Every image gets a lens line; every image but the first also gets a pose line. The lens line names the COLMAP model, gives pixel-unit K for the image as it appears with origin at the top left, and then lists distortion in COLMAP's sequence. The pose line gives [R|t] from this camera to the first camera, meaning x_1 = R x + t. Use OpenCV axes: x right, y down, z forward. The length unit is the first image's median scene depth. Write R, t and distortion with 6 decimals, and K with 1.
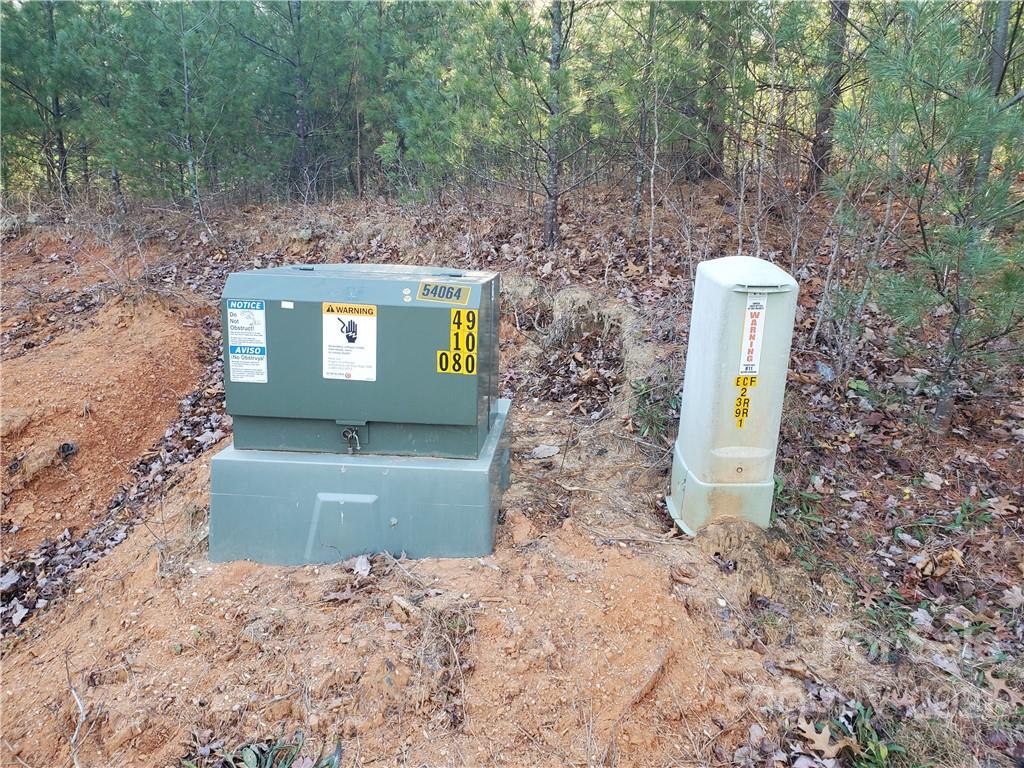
lens RADIAL K [[796.6, 0, 508.6], [0, 796.6, 383.9], [0, 0, 1]] dist [0.008684, 0.007136]
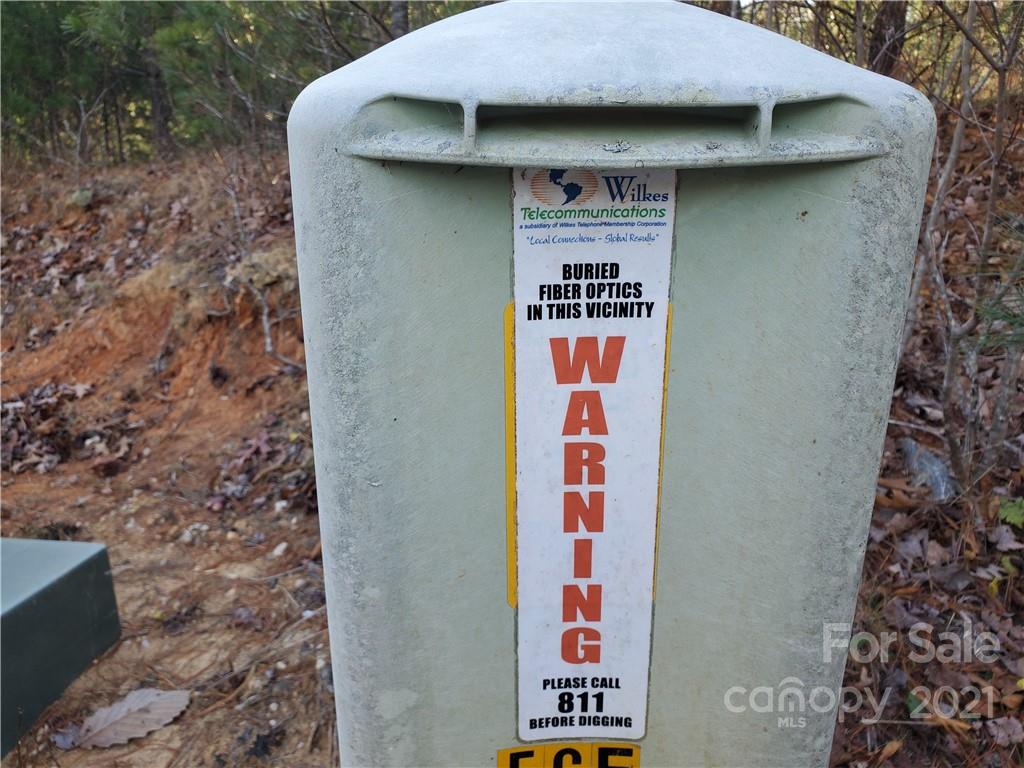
lens RADIAL K [[796.6, 0, 515.6], [0, 796.6, 383.5], [0, 0, 1]] dist [0.008684, 0.007136]
pose [[0.999421, -0.002438, -0.033942, 0.294902], [0.002435, 0.999997, -0.000125, -0.080470], [0.033942, 0.000042, 0.999424, 0.848932]]
